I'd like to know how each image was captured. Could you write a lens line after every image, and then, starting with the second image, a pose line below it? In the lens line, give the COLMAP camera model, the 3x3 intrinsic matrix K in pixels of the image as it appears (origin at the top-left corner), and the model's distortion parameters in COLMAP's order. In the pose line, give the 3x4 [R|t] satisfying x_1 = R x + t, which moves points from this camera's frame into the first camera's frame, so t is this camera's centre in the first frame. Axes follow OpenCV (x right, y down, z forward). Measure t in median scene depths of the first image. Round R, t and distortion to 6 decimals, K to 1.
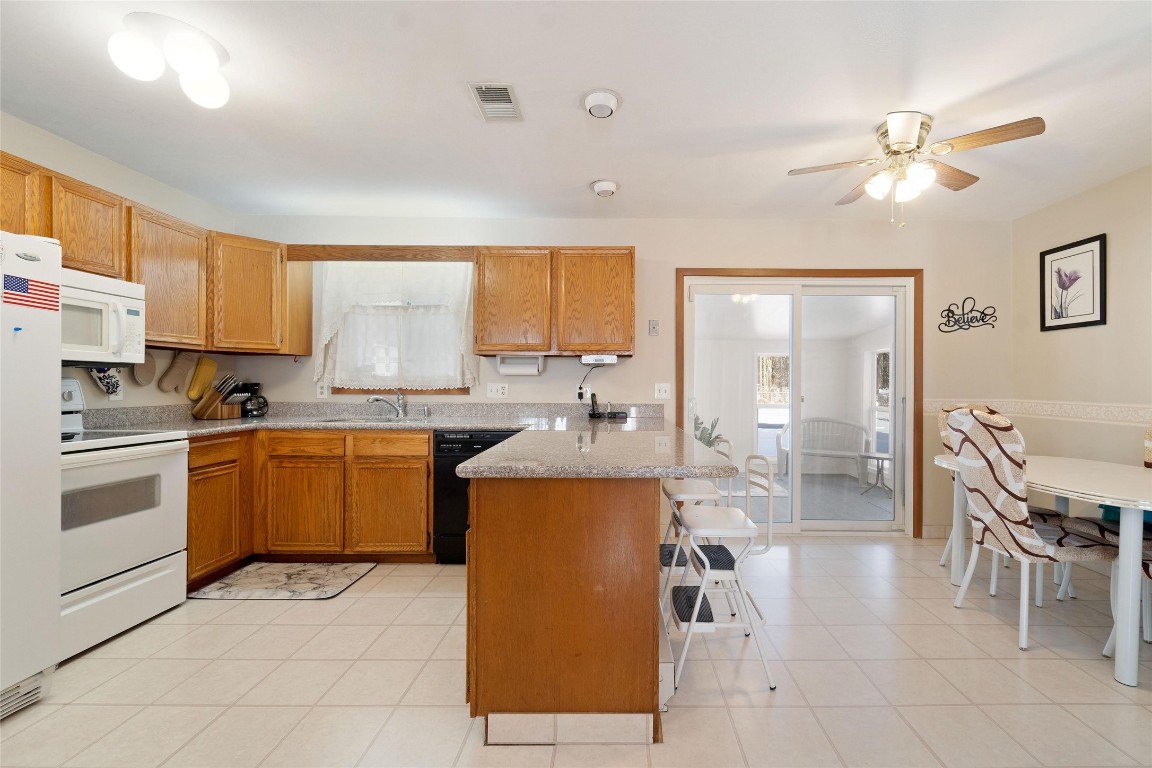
lens RADIAL K [[488.4, 0, 594.5], [0, 488.4, 387.6], [0, 0, 1]] dist [0.001168, -0.001958]
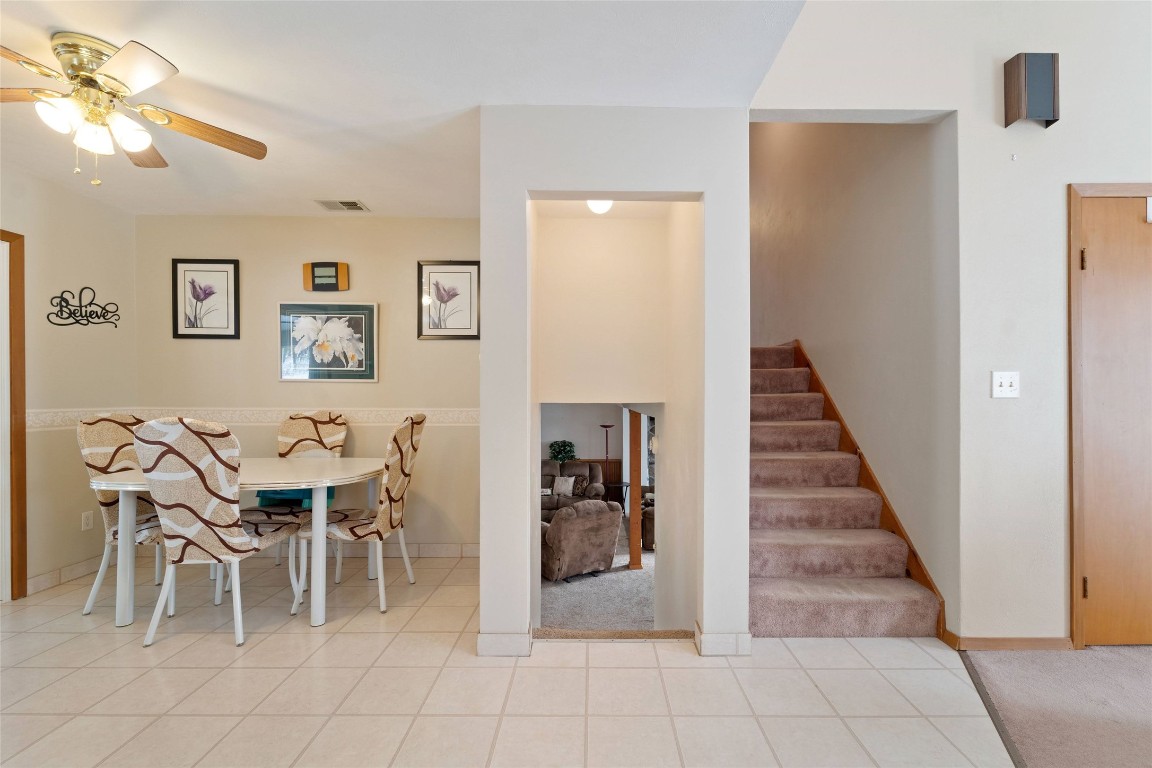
lens RADIAL K [[488.4, 0, 600.0], [0, 488.4, 396.7], [0, 0, 1]] dist [0.001168, -0.001958]
pose [[-0.034260, -0.006719, 0.999390, -0.165149], [0.004109, 0.999968, 0.006864, 0.001978], [-0.999405, 0.004342, -0.034231, 0.235577]]
